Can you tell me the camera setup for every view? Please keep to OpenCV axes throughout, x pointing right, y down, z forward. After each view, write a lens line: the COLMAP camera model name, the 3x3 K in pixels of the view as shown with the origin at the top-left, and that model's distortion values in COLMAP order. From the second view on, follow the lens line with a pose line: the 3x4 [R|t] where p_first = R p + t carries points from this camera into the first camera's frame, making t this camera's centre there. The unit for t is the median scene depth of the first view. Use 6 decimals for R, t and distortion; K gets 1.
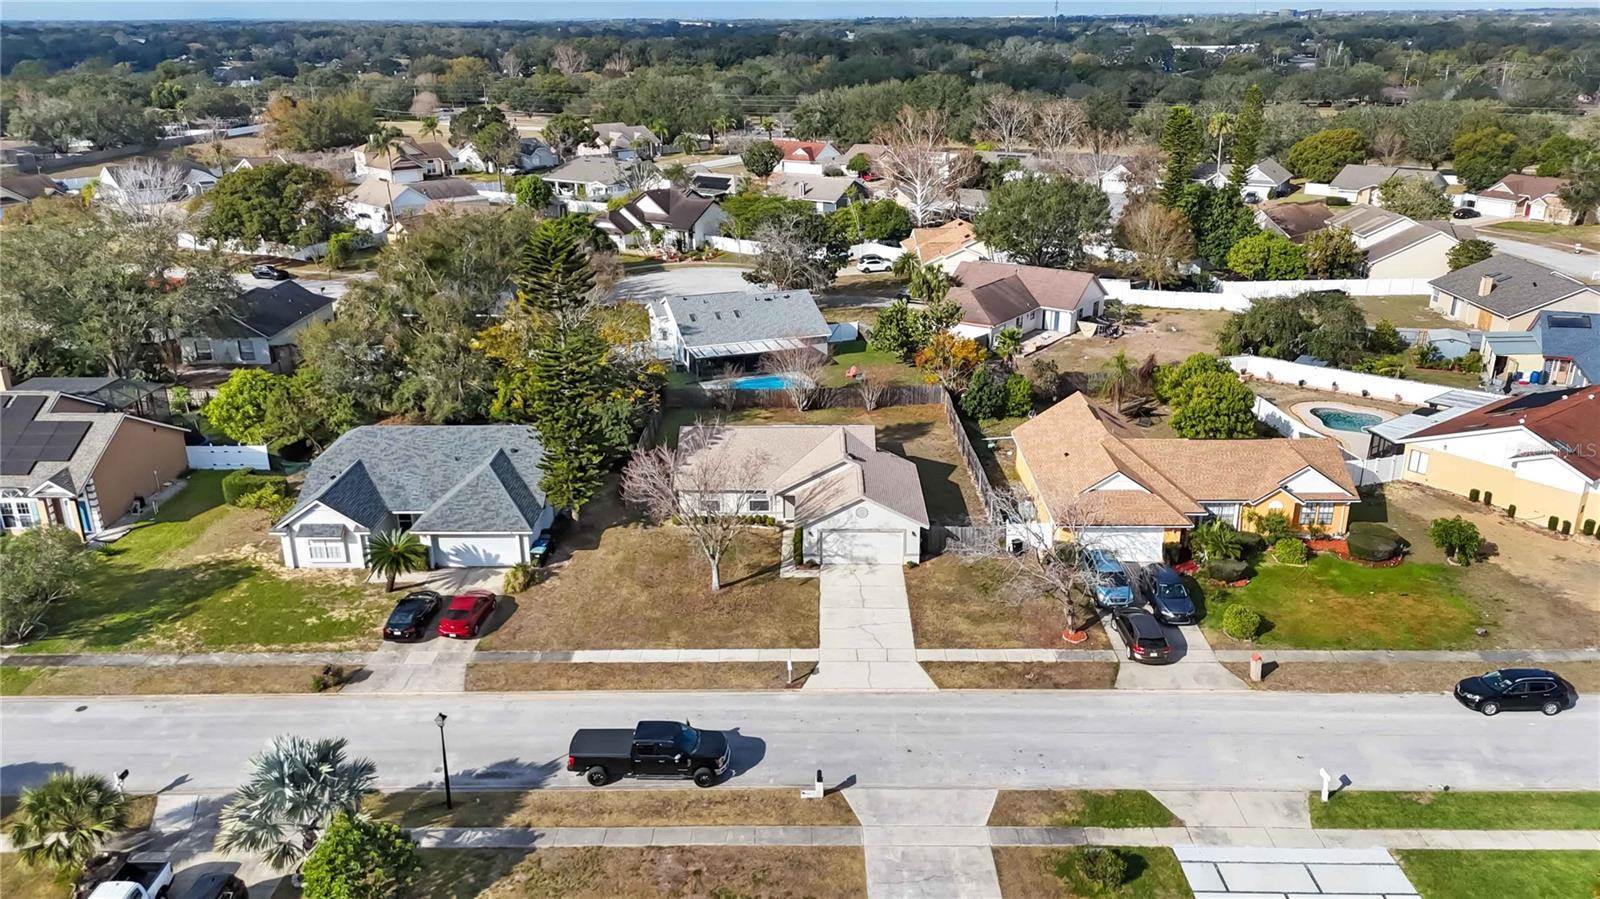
lens RADIAL K [[1189.0, 0, 802.4], [0, 1189.0, 421.5], [0, 0, 1]] dist [0.108342, -0.001732]
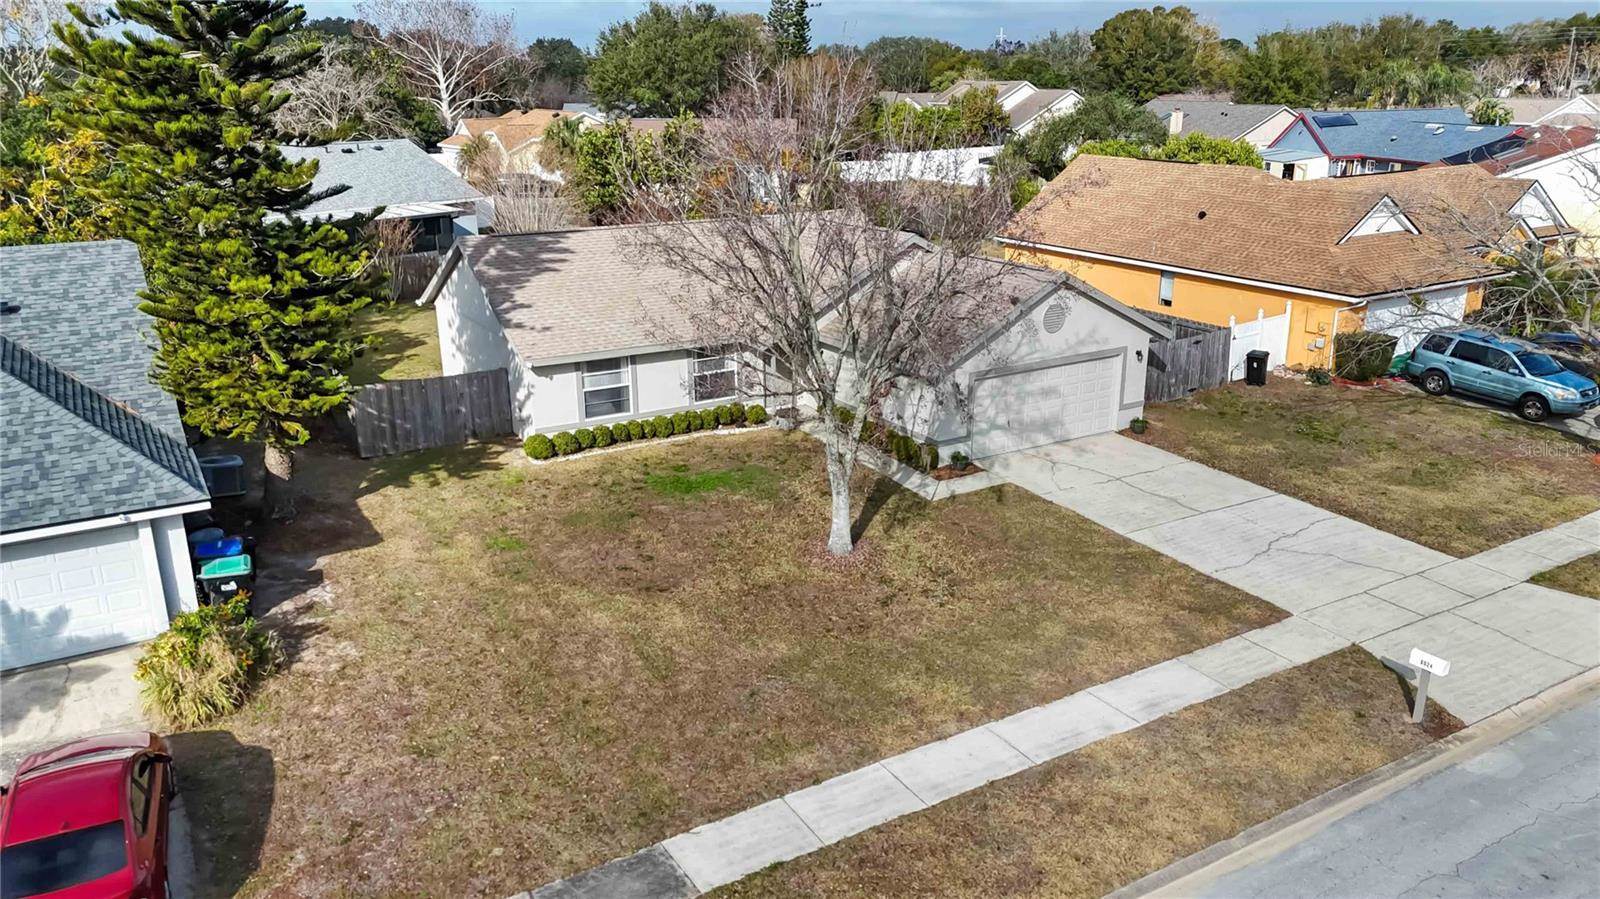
lens RADIAL K [[1180.7, 0, 803.5], [0, 1180.7, 450.0], [0, 0, 1]] dist [0.045824, -0.008482]
pose [[0.853675, -0.160167, 0.495566, -0.195775], [0.169315, 0.985199, 0.026751, 0.077439], [-0.492515, 0.061070, 0.868158, 0.544837]]
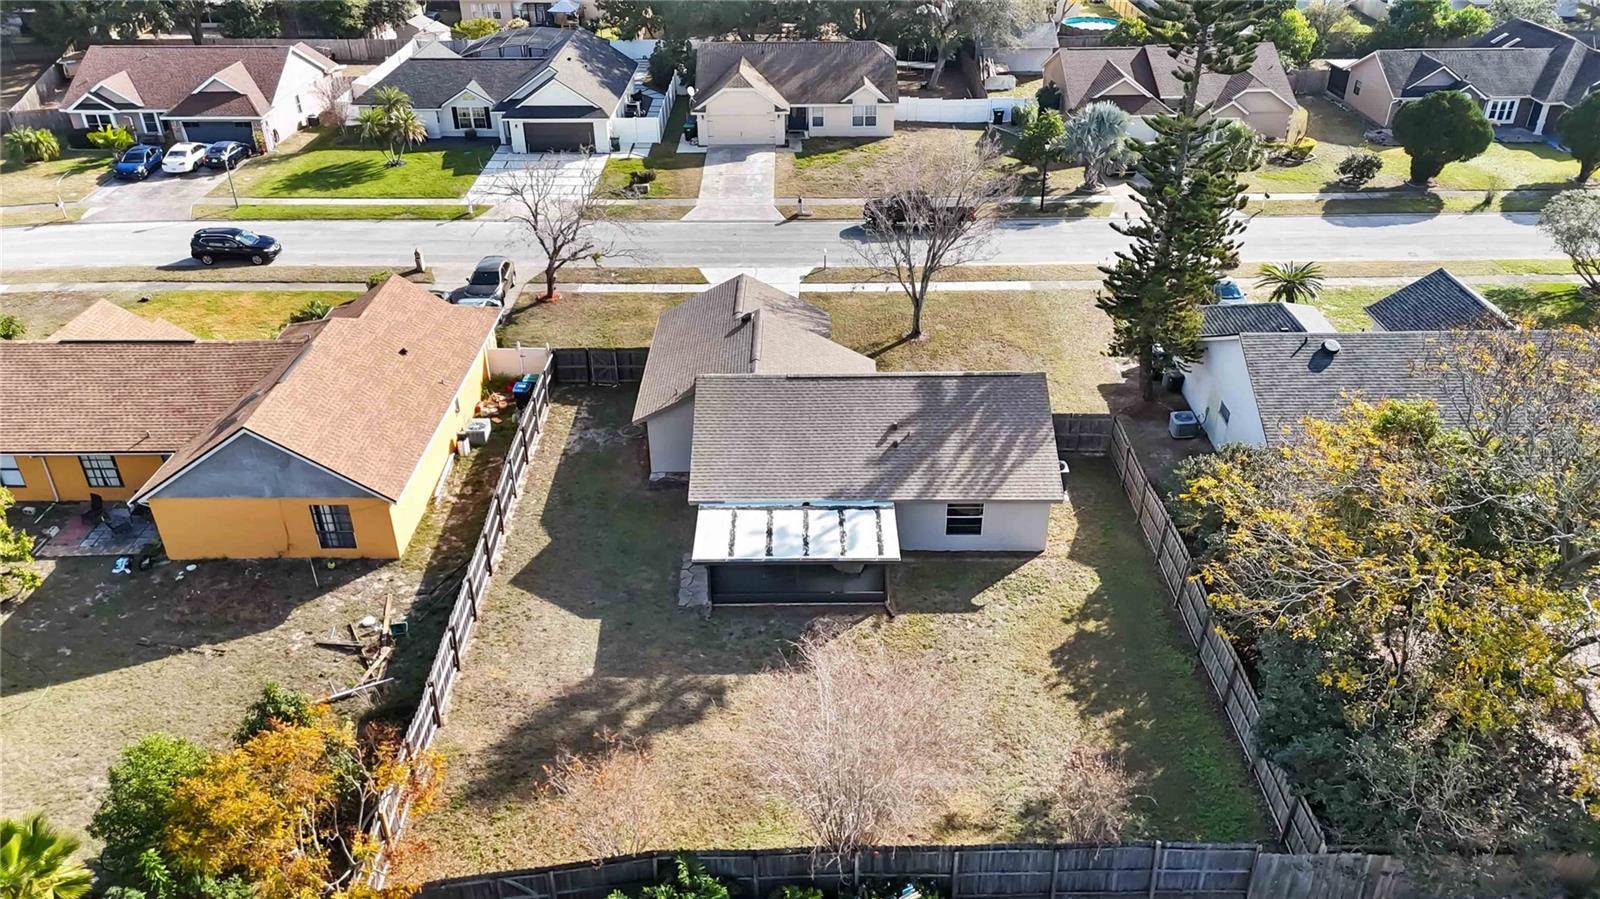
lens RADIAL K [[1180.7, 0, 803.5], [0, 1180.7, 450.0], [0, 0, 1]] dist [0.045824, -0.008482]
pose [[-0.999821, 0.018742, -0.002405, 0.011075], [0.010433, 0.653655, 0.756721, -0.357951], [0.015755, 0.756561, -0.653734, 1.269155]]
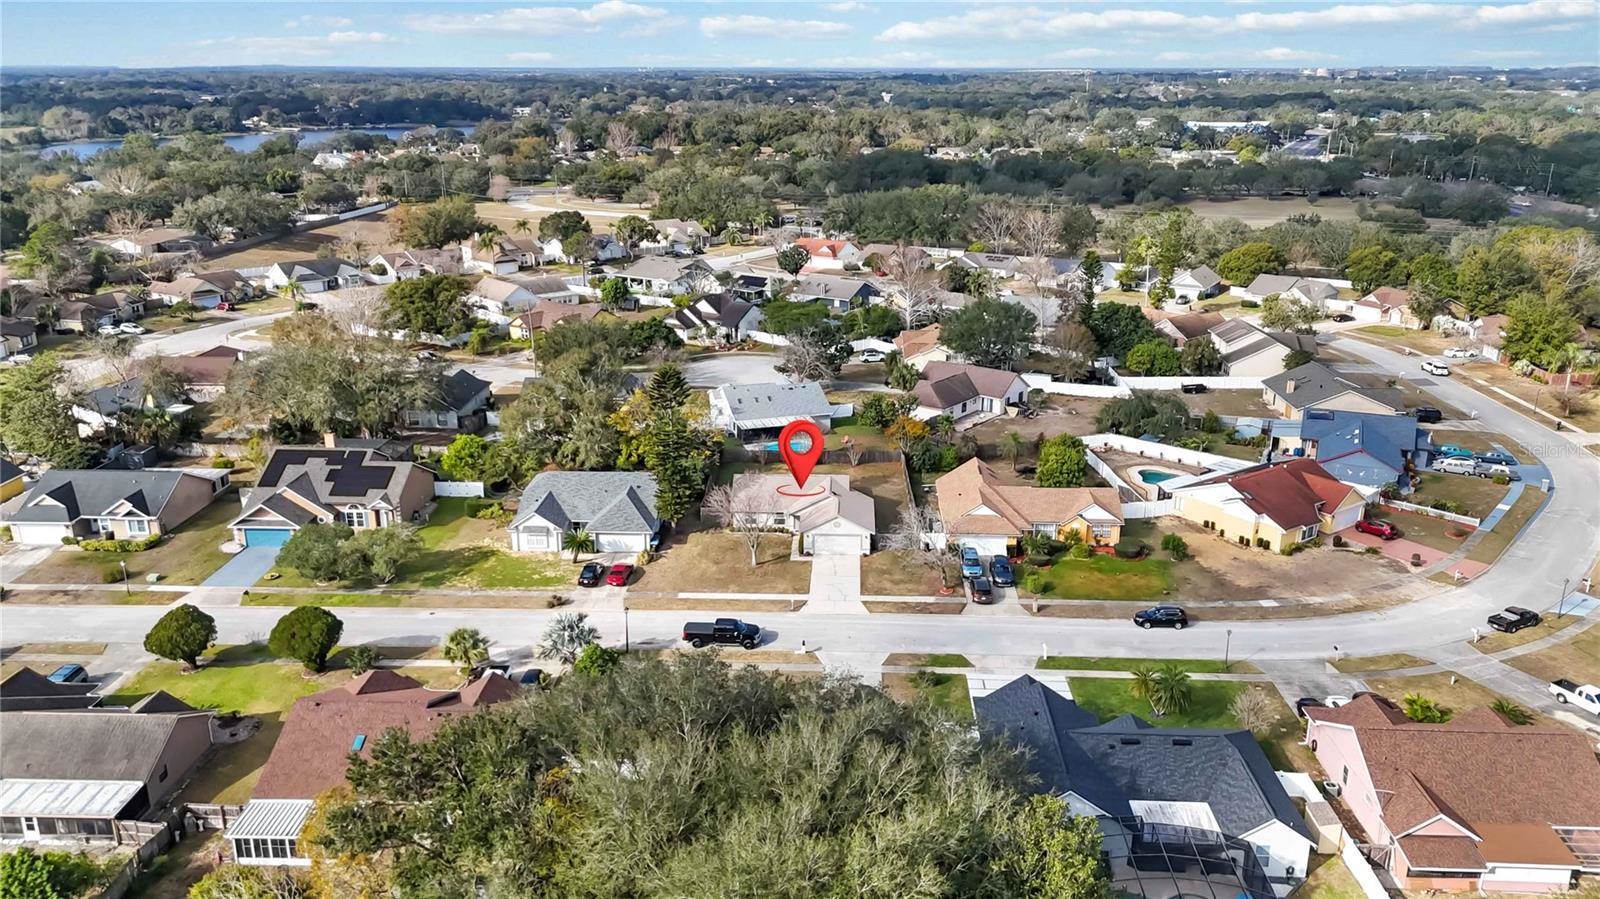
lens RADIAL K [[1184.2, 0, 800.0], [0, 1184.2, 449.5], [0, 0, 1]] dist [0.223407, -0.001878]
pose [[0.999420, 0.015926, -0.030095, 0.037178], [-0.016452, 0.999715, -0.017320, -0.003271], [0.029810, 0.017805, 0.999397, -0.617713]]
